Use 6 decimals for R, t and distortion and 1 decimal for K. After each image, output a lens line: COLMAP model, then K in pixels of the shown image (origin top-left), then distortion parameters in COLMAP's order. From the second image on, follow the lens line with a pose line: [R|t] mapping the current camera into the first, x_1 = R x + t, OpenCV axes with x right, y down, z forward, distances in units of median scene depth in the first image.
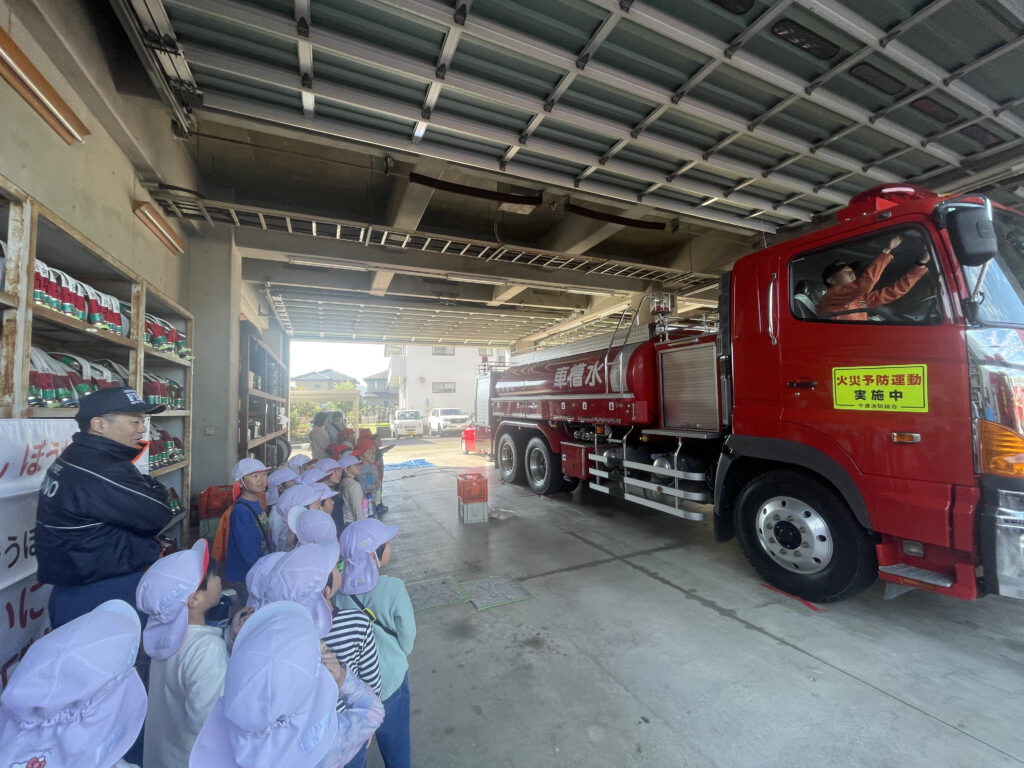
lens RADIAL K [[410.5, 0, 509.5], [0, 410.5, 381.7], [0, 0, 1]] dist [-0.000317, -0.000080]
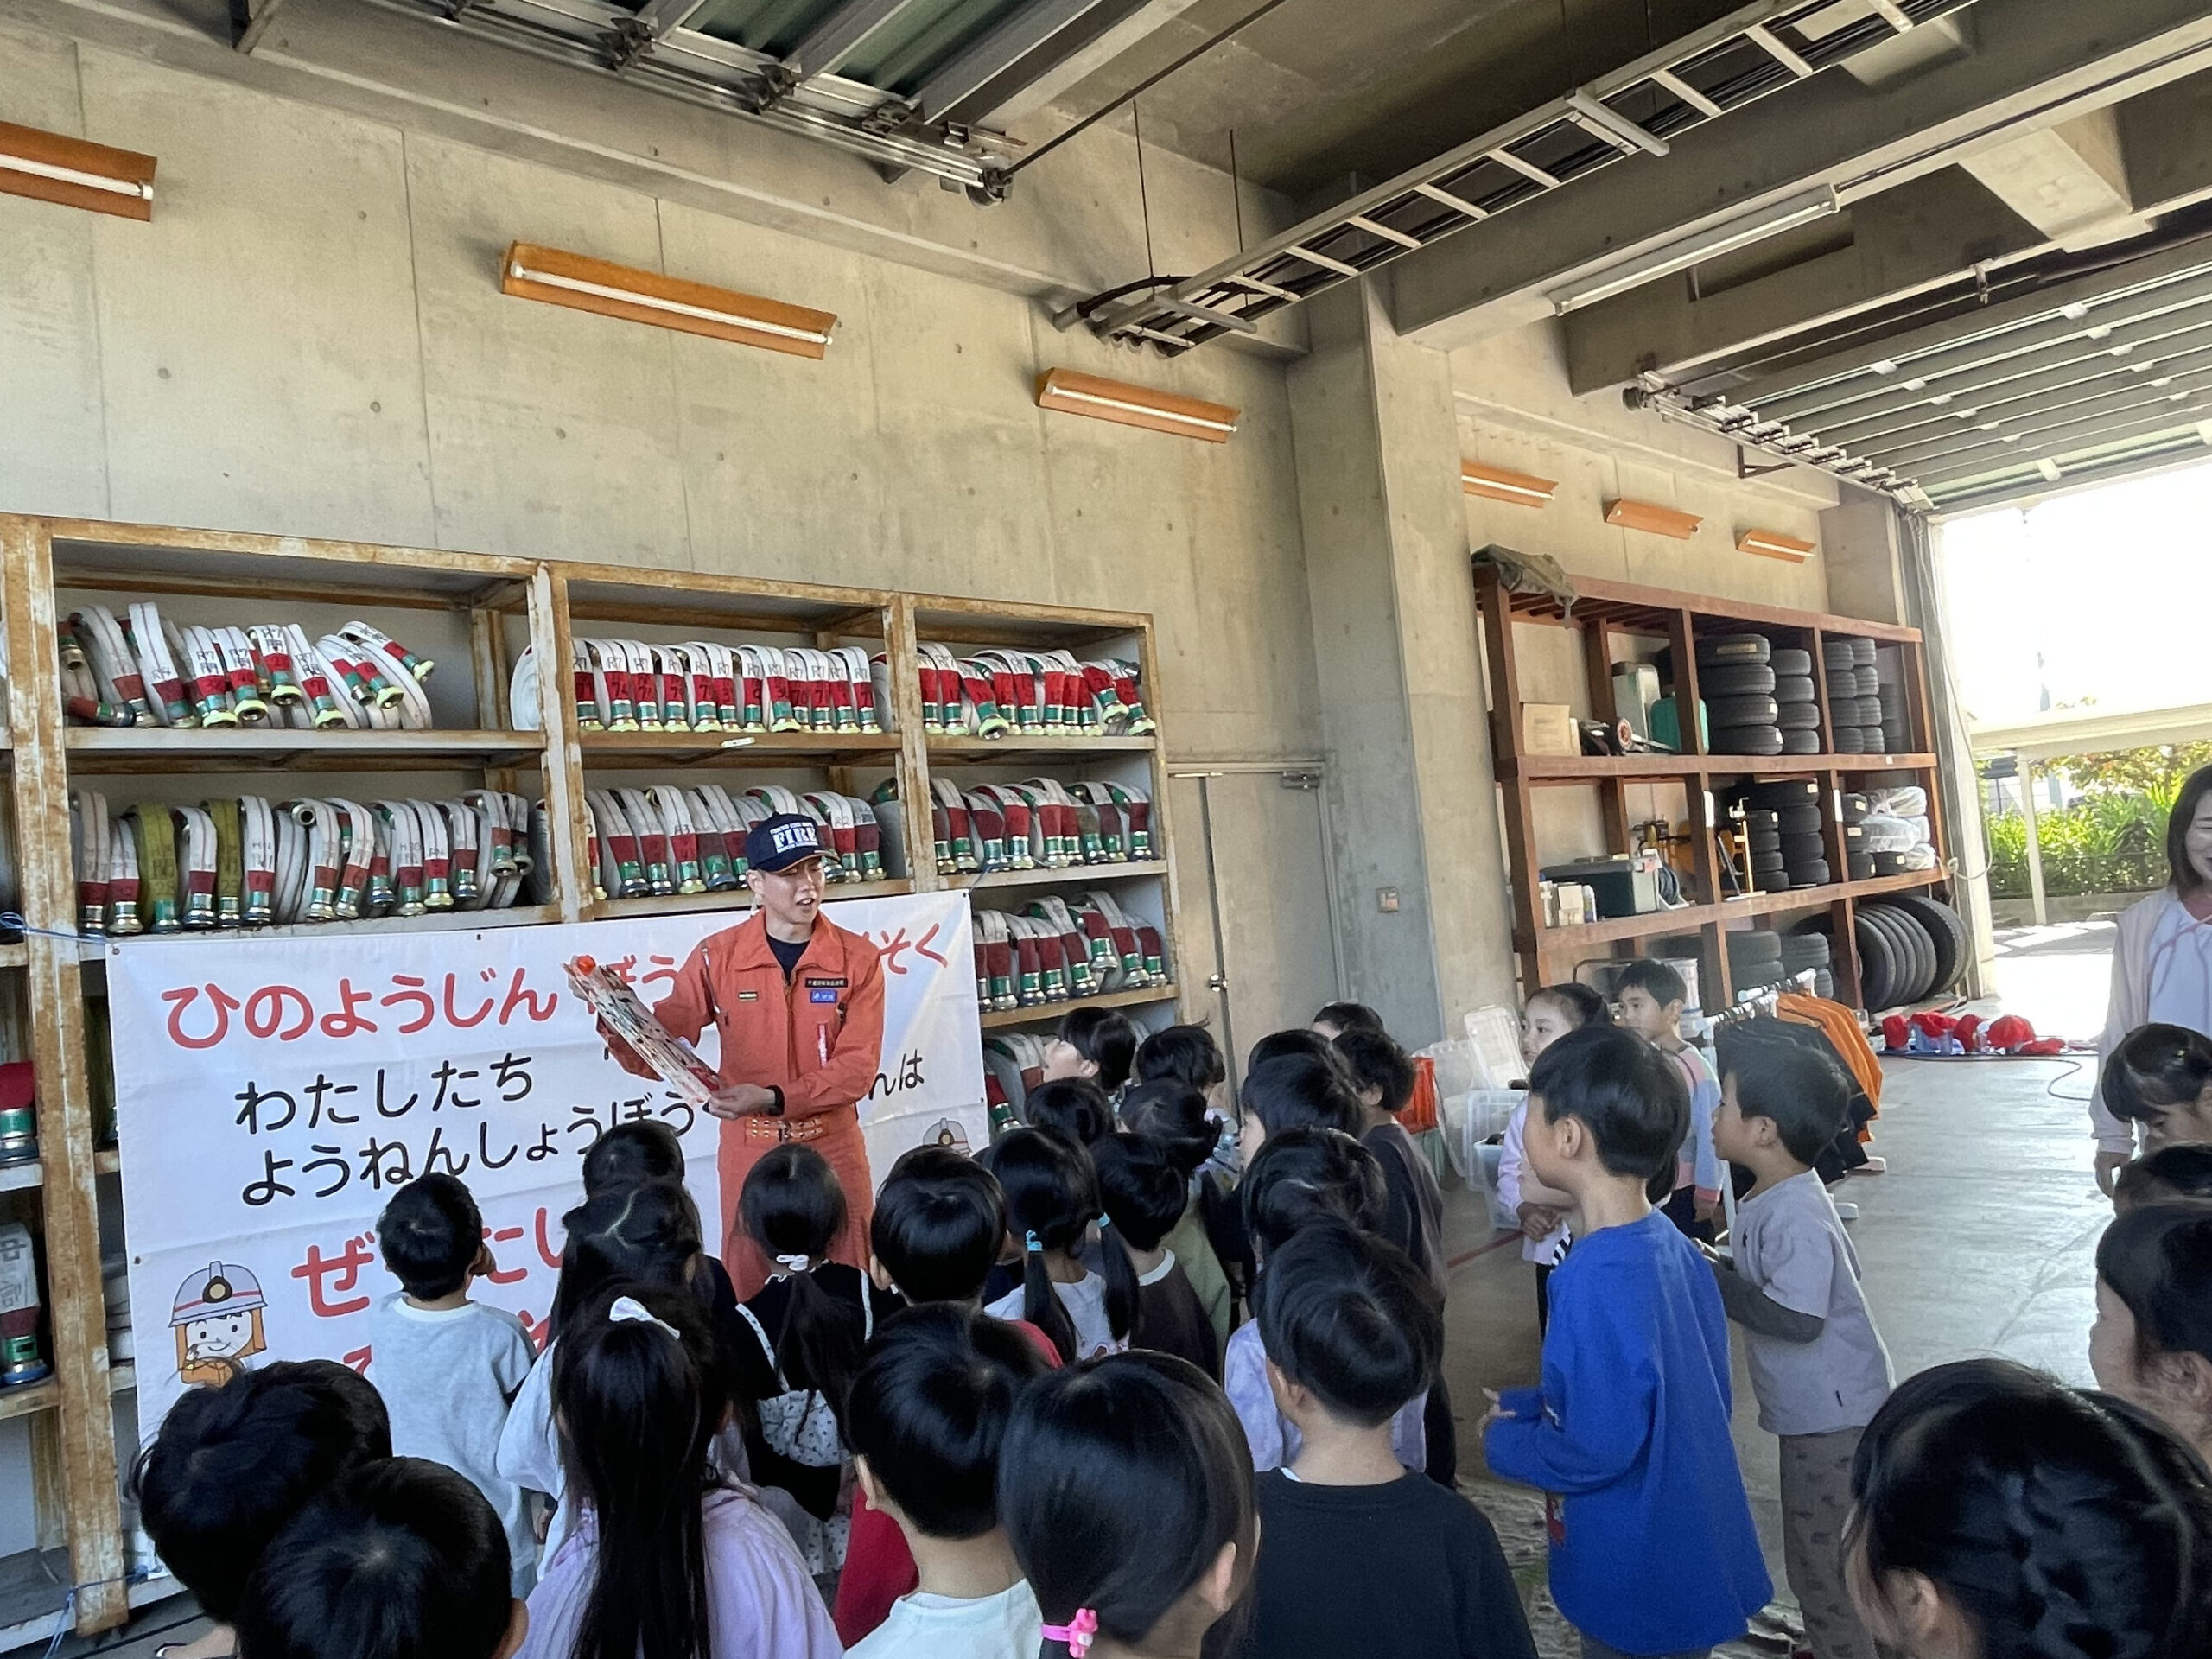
lens RADIAL K [[1600.3, 0, 1104.5], [0, 1600.3, 823.8], [0, 0, 1]] dist [0.003624, 0.001399]
pose [[0.296245, -0.034278, -0.954497, 0.252843], [0.136625, 0.990599, 0.006829, 0.006497], [0.945290, -0.132432, 0.298143, 0.193278]]
